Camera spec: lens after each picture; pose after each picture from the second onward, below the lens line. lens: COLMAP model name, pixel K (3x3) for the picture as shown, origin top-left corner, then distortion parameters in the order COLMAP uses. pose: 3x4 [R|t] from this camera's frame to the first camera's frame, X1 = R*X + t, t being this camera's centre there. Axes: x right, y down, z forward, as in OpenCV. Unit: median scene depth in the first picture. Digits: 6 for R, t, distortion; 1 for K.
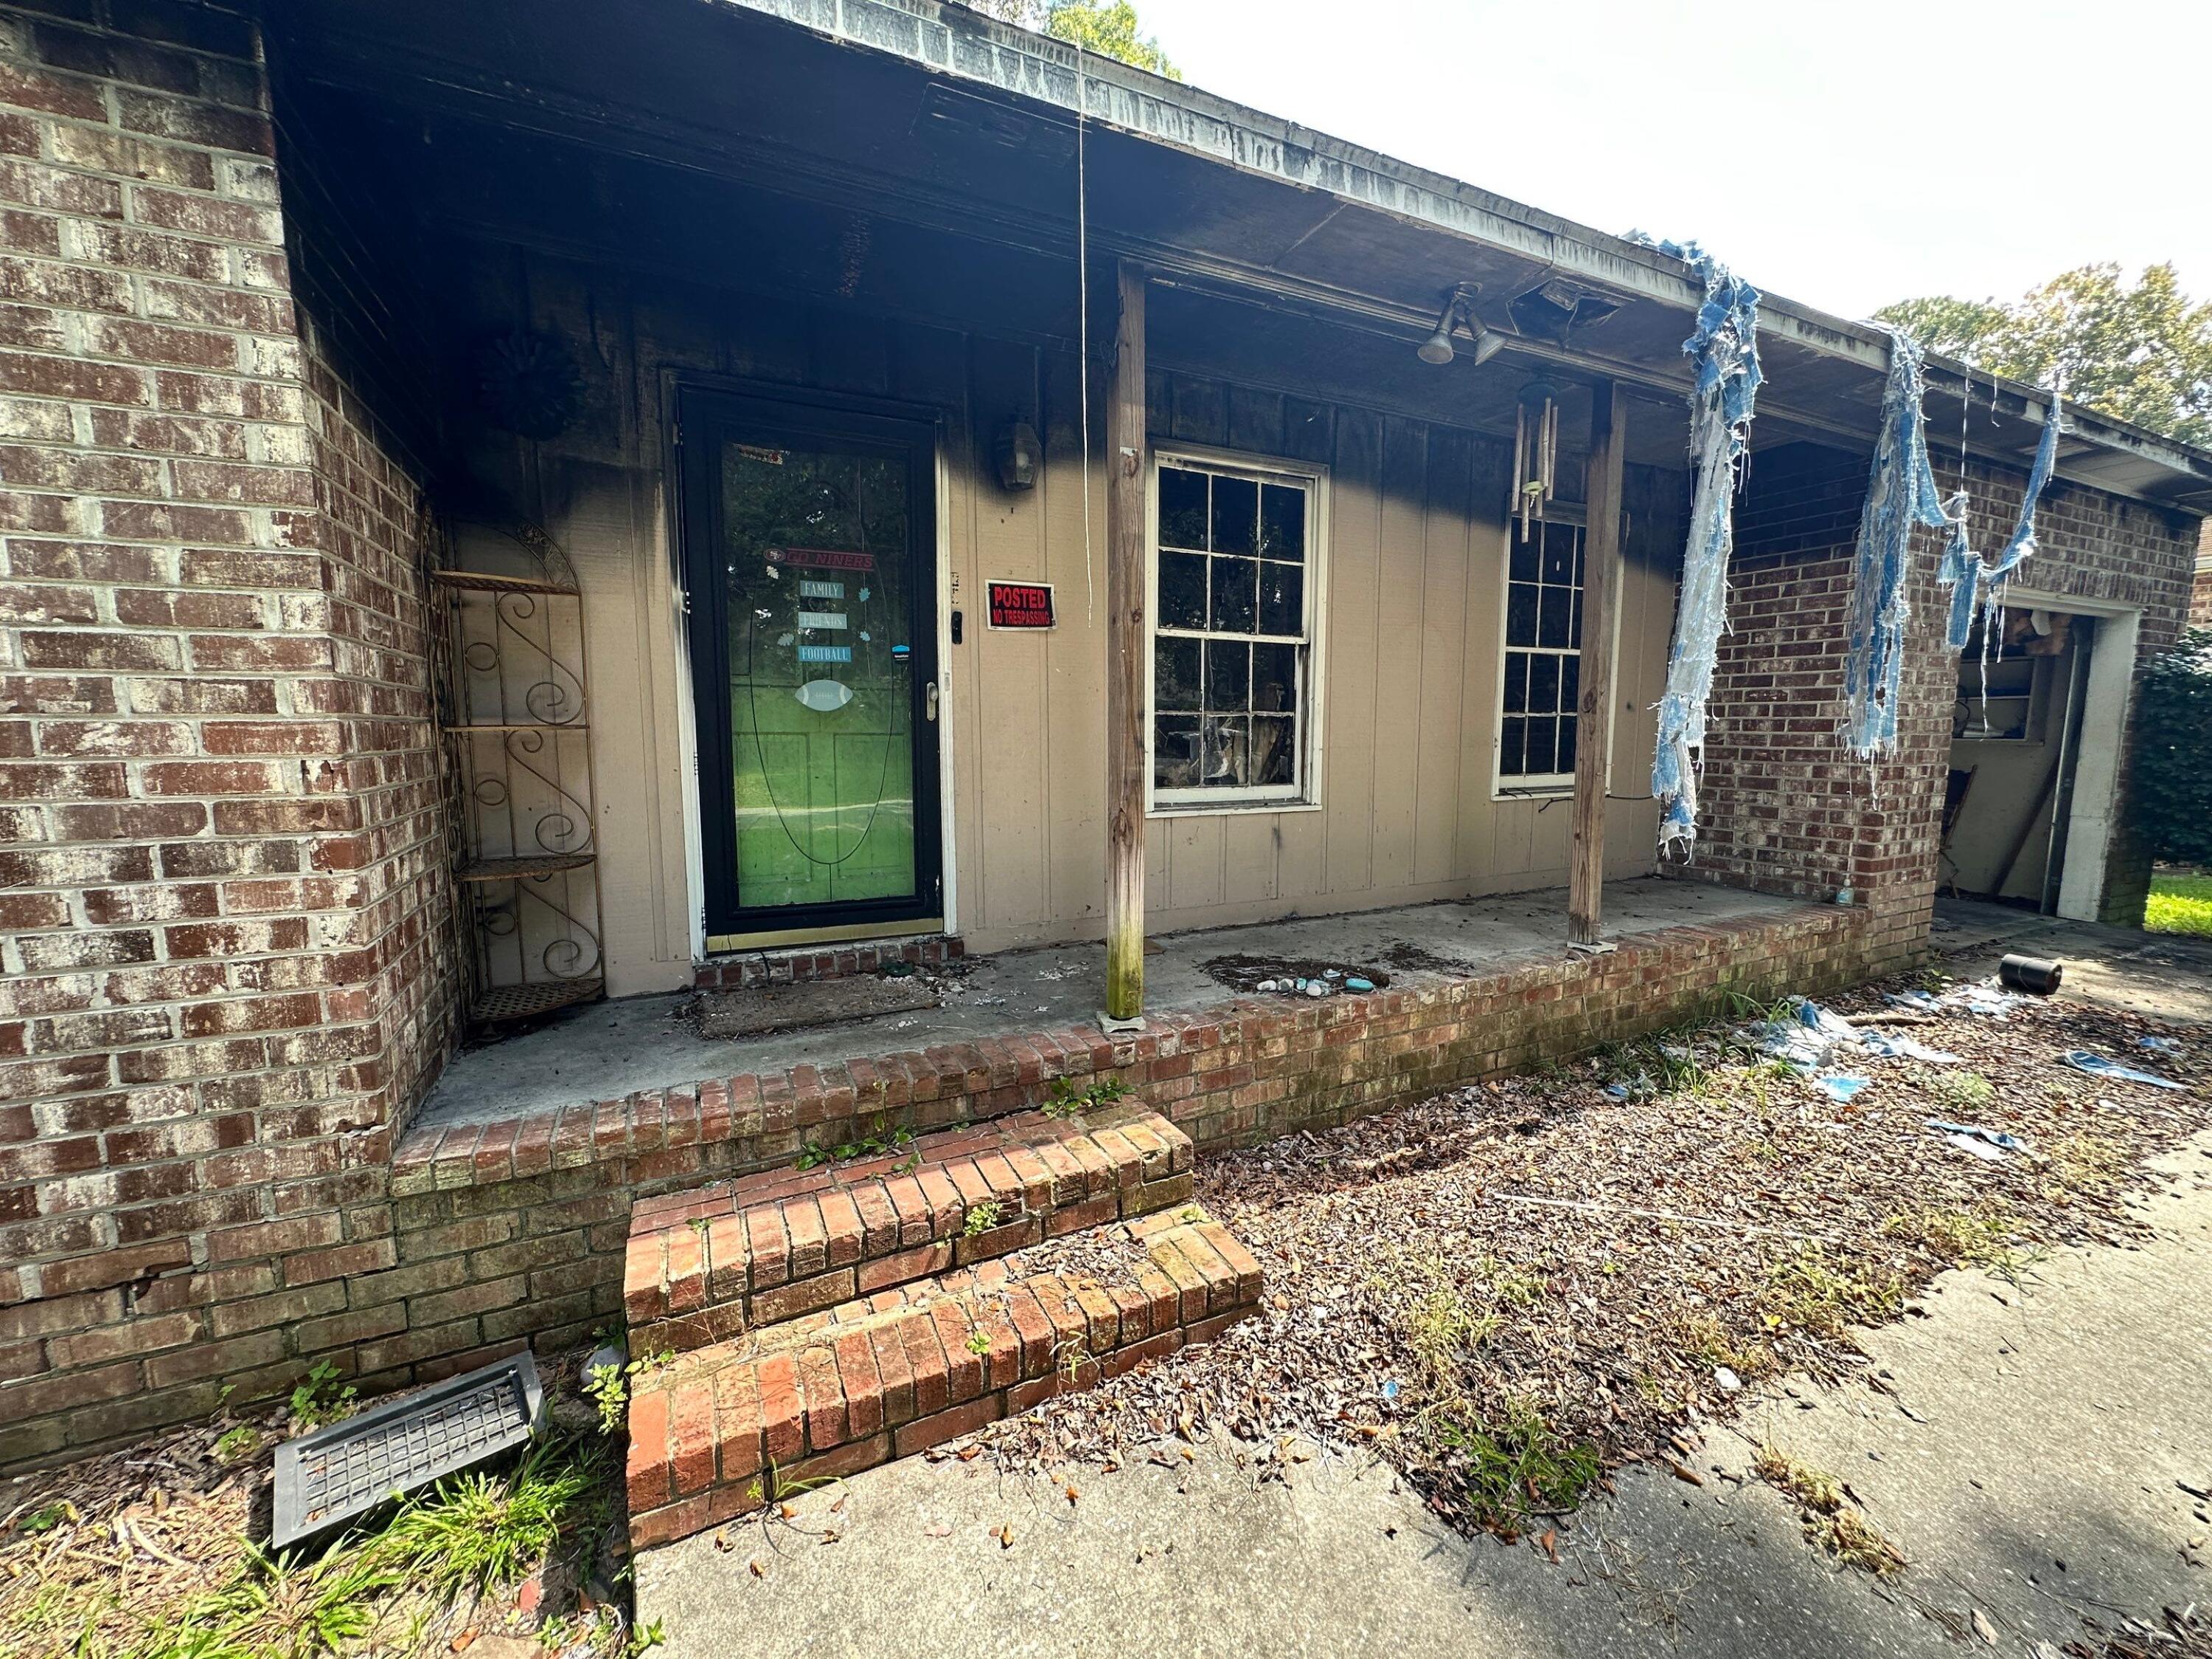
lens RADIAL K [[890.6, 0, 1108.3], [0, 890.6, 833.5], [0, 0, 1]] dist [-0.003906, 0.000034]
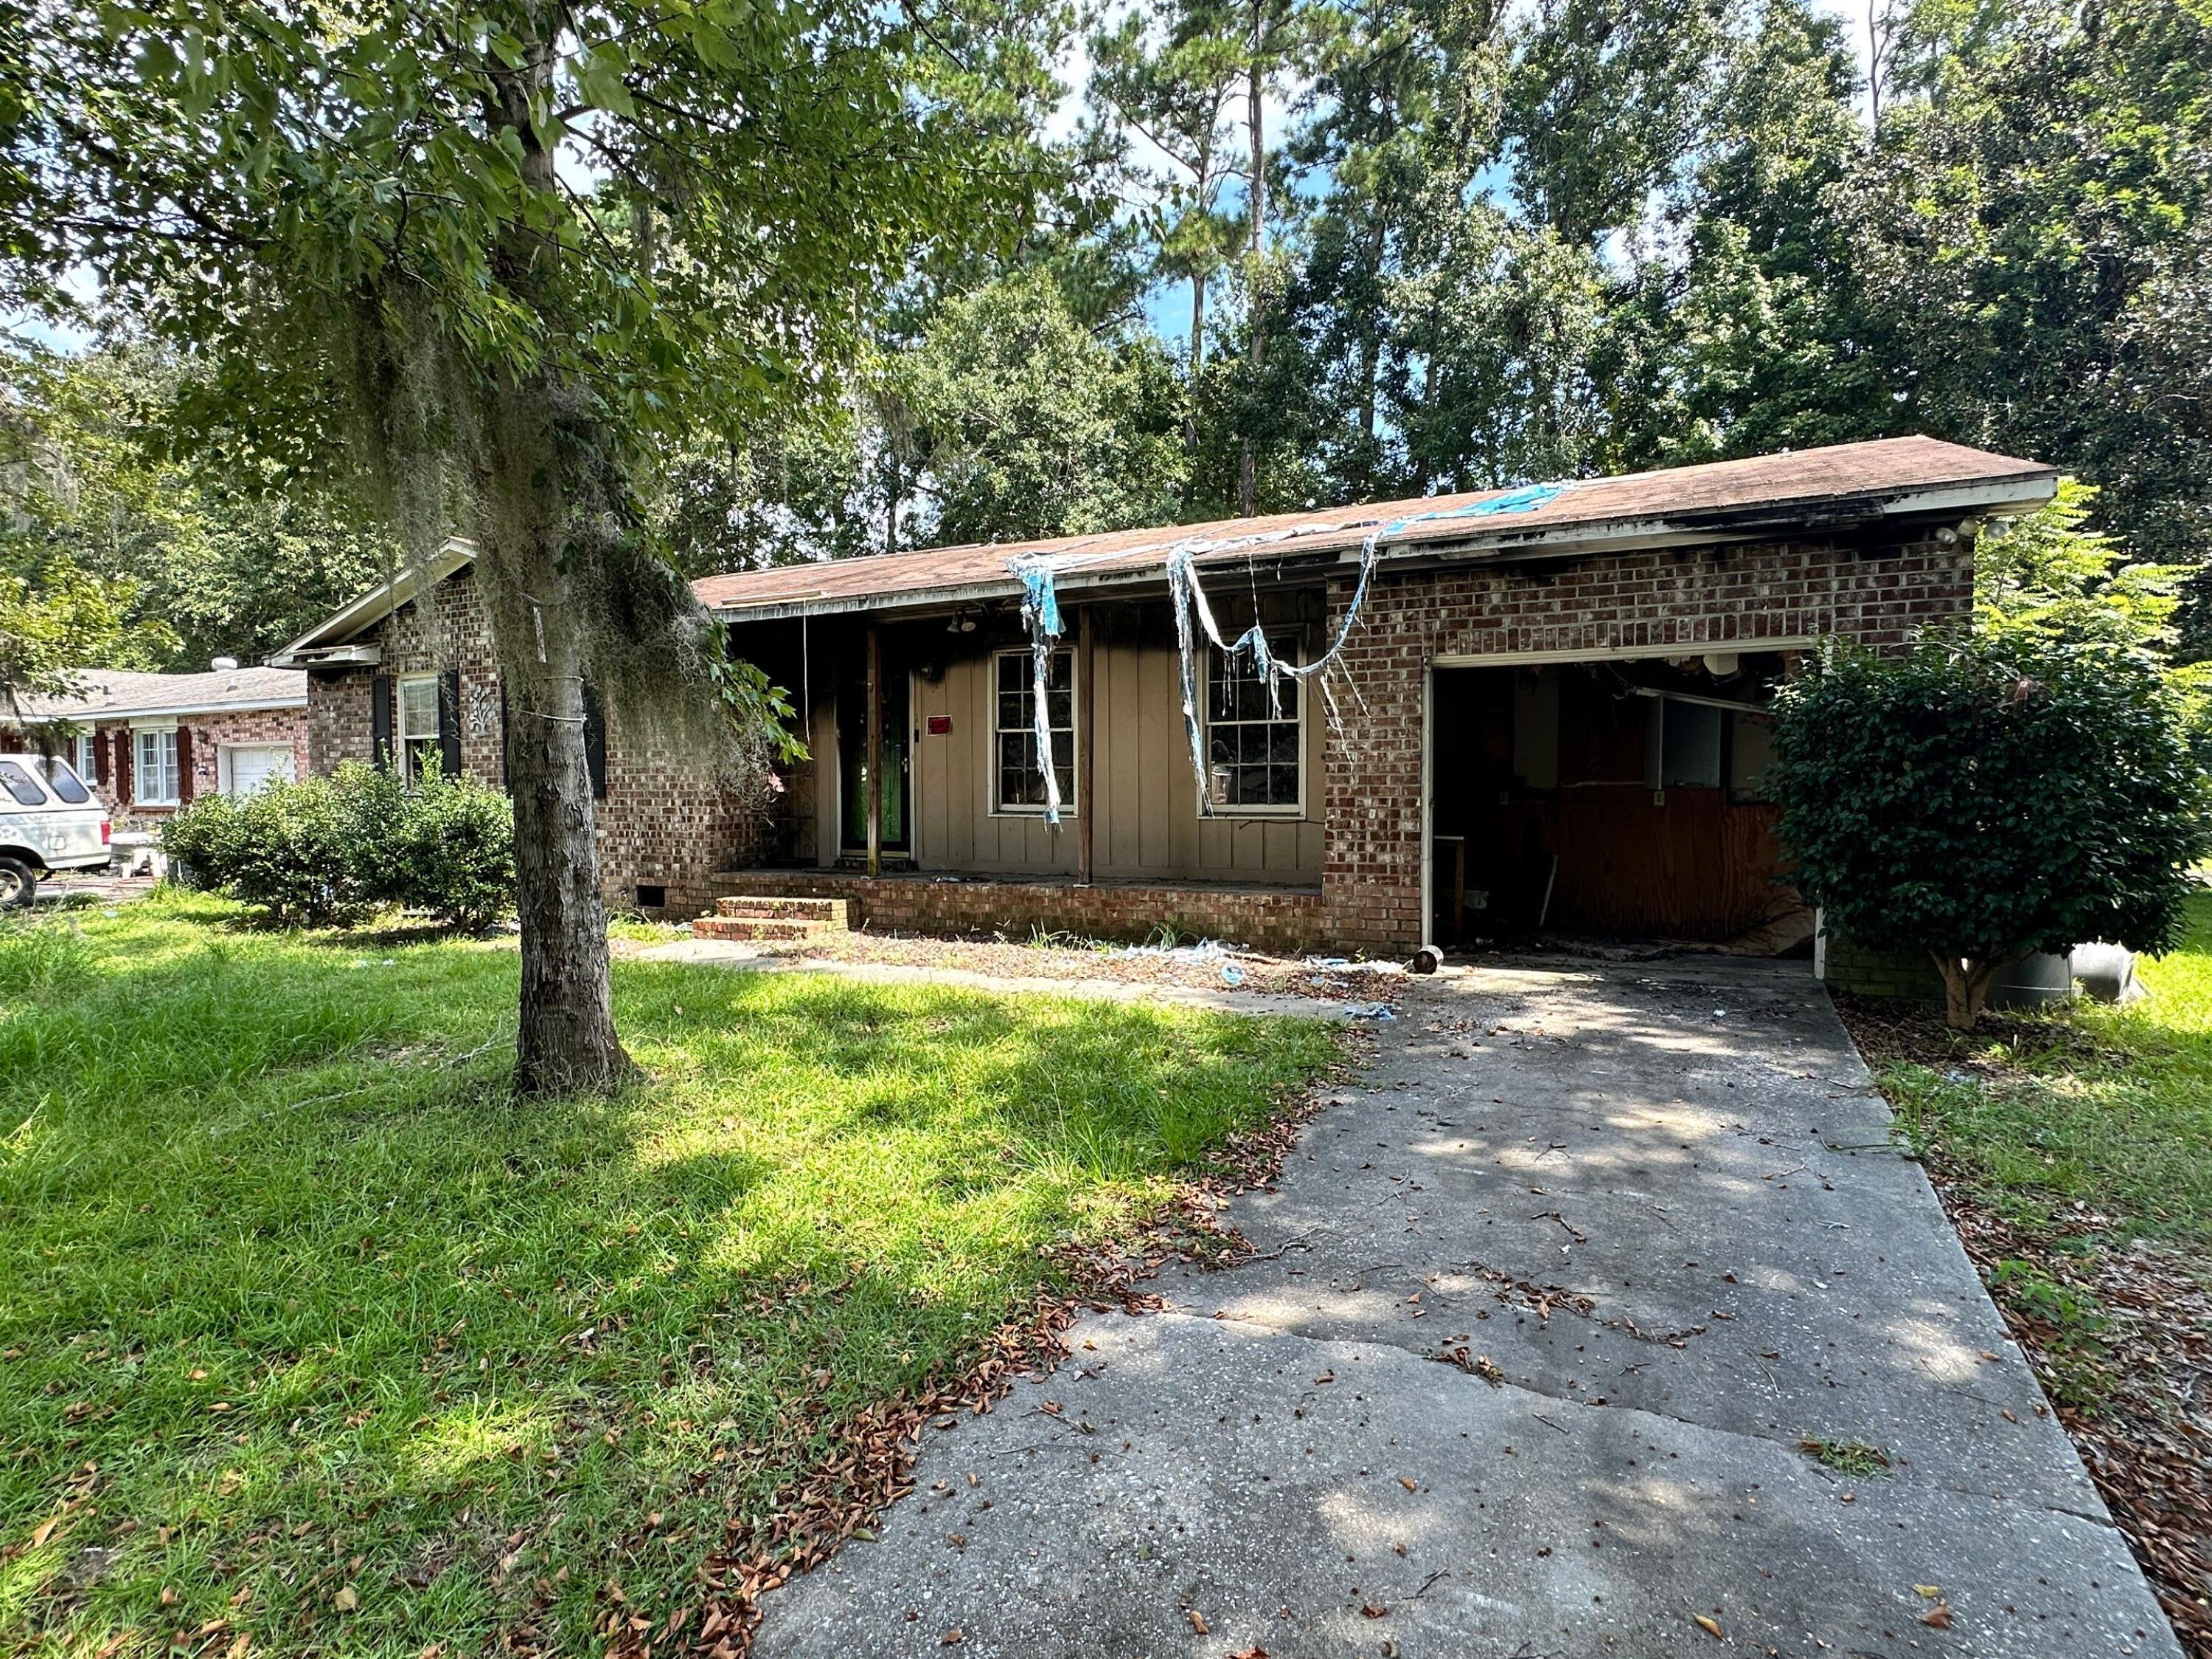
lens RADIAL K [[1136.7, 0, 1106.0], [0, 1136.7, 829.5], [0, 0, 1]] dist [-0.002745, -0.000358]
pose [[0.604980, 0.031158, -0.795631, 4.614828], [-0.088917, 0.995628, -0.028620, 0.131499], [0.791261, 0.088059, 0.605105, -0.847504]]
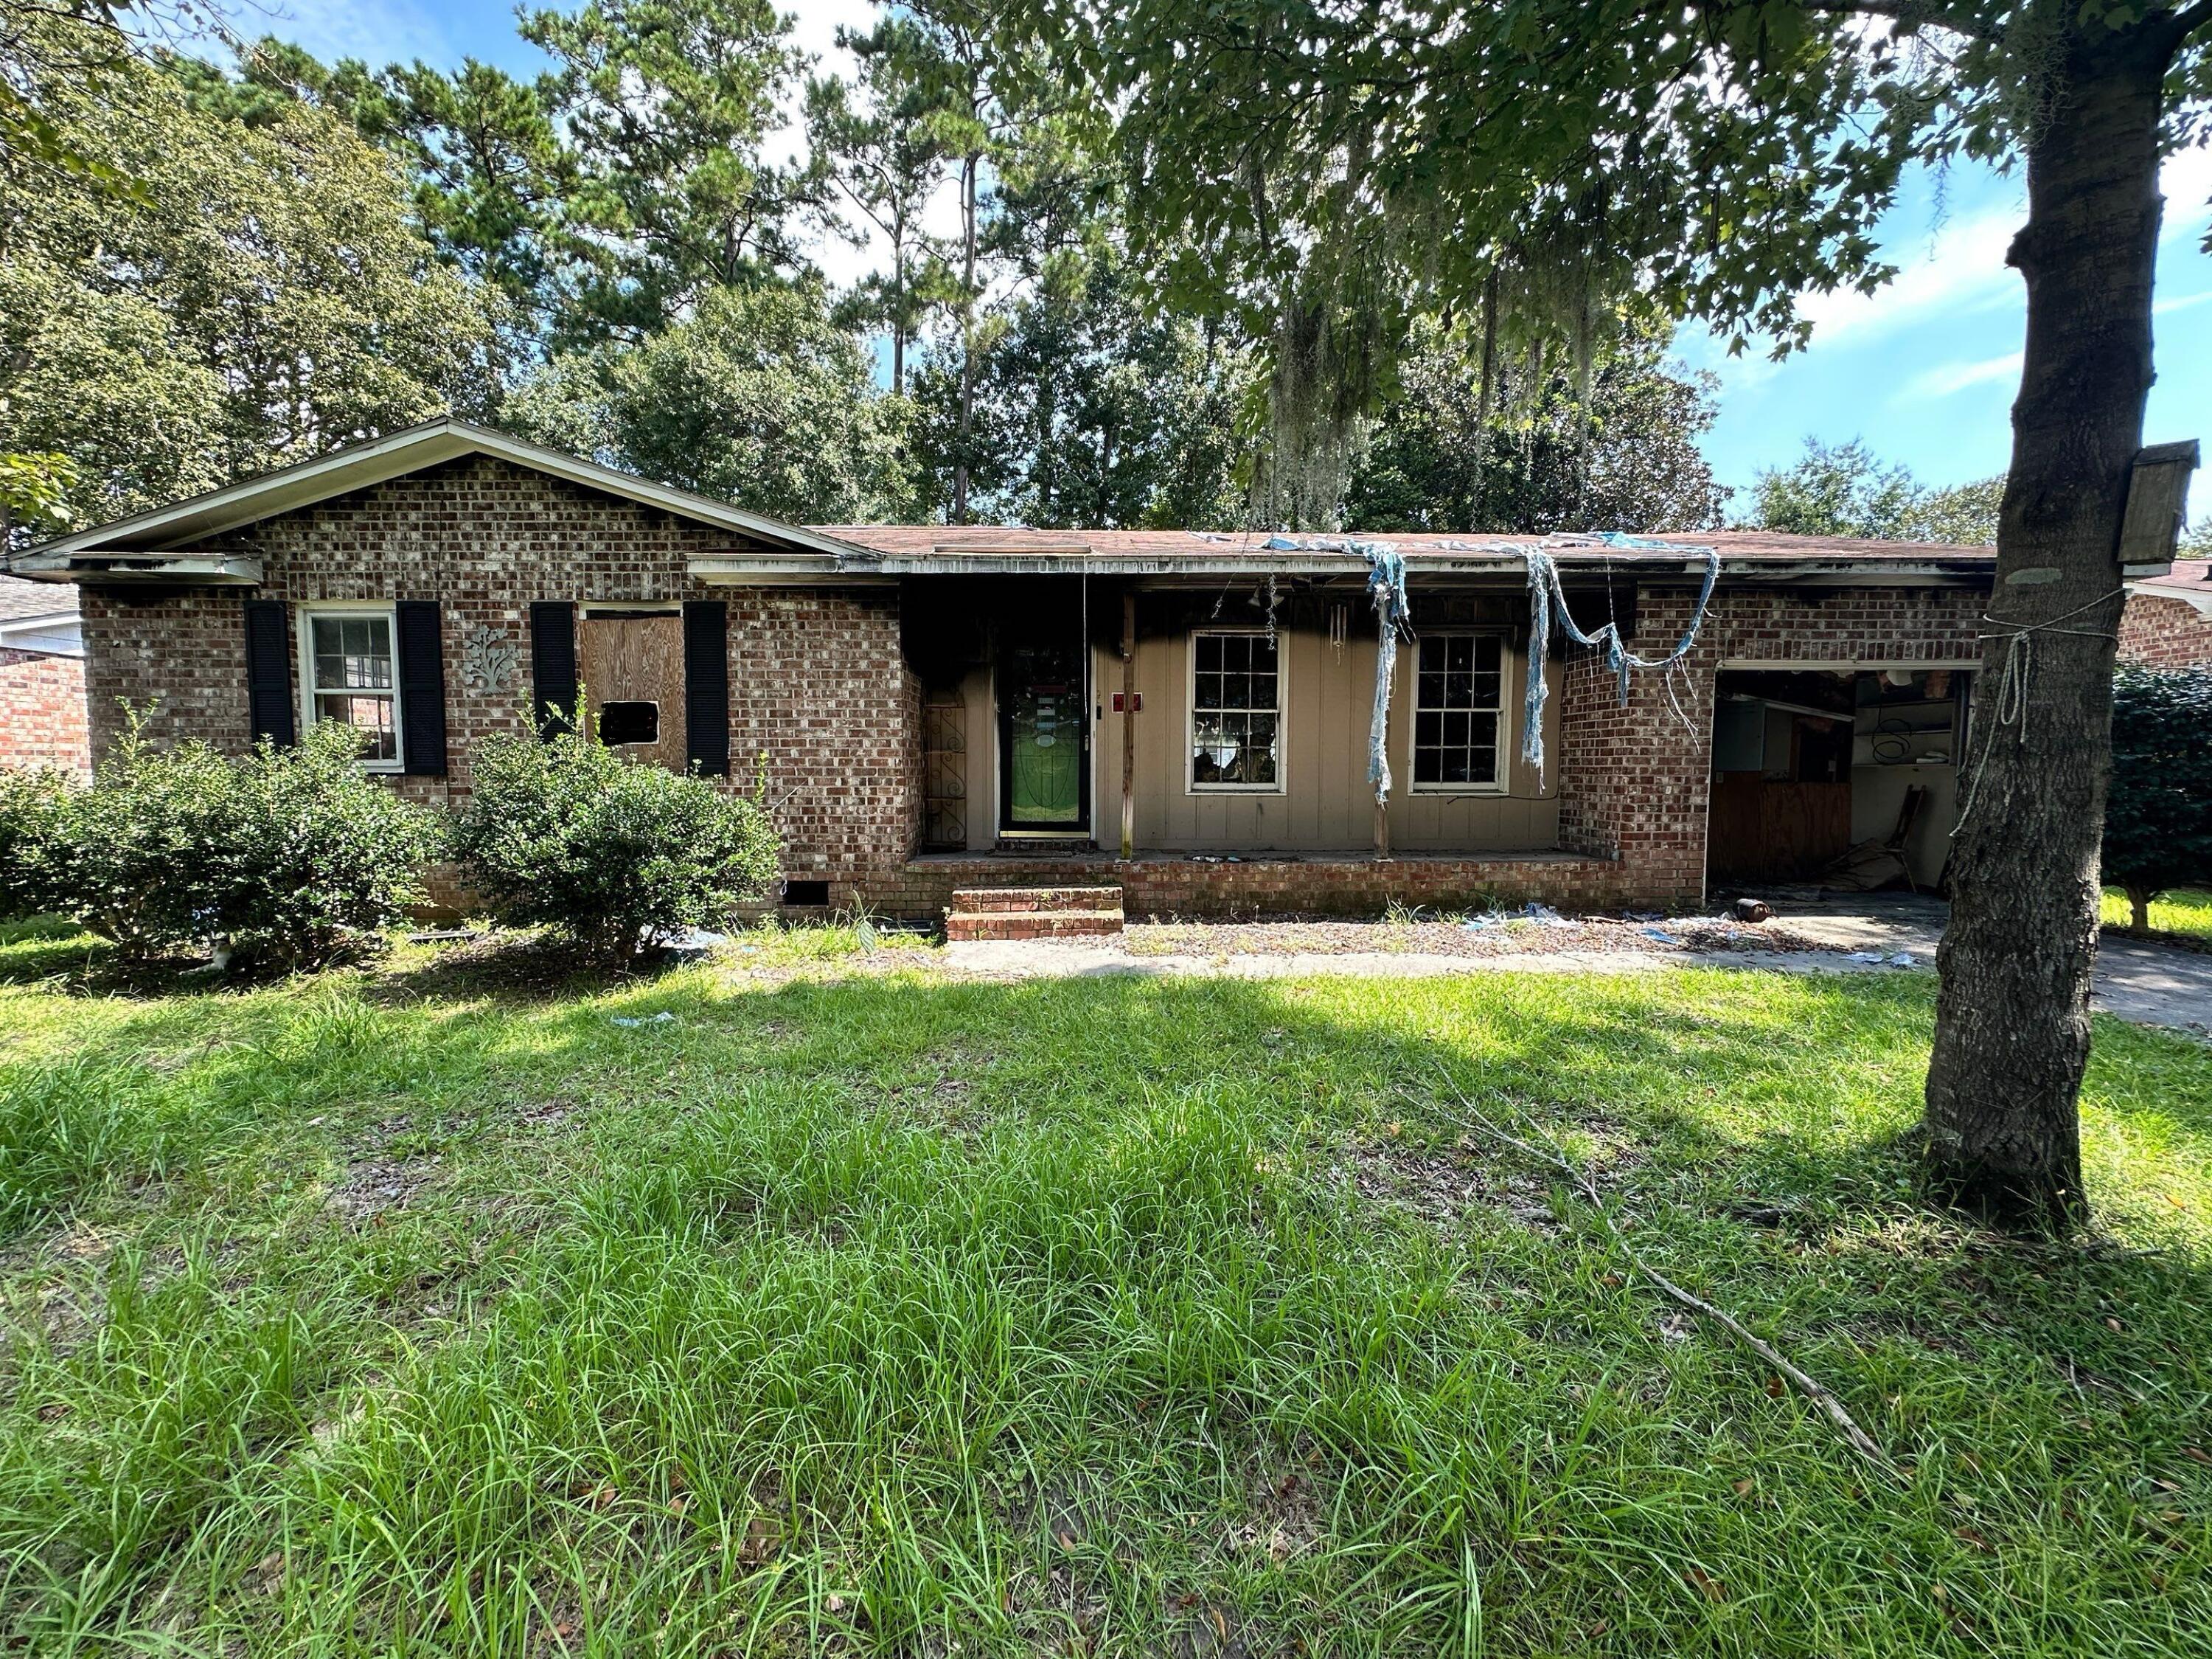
lens RADIAL K [[876.7, 0, 1110.0], [0, 876.7, 827.5], [0, 0, 1]] dist [-0.004085, 0.000682]
pose [[0.902989, 0.032914, -0.428401, 1.522728], [-0.053802, 0.997876, -0.036738, 0.290243], [0.426282, 0.056223, 0.902842, -1.944541]]
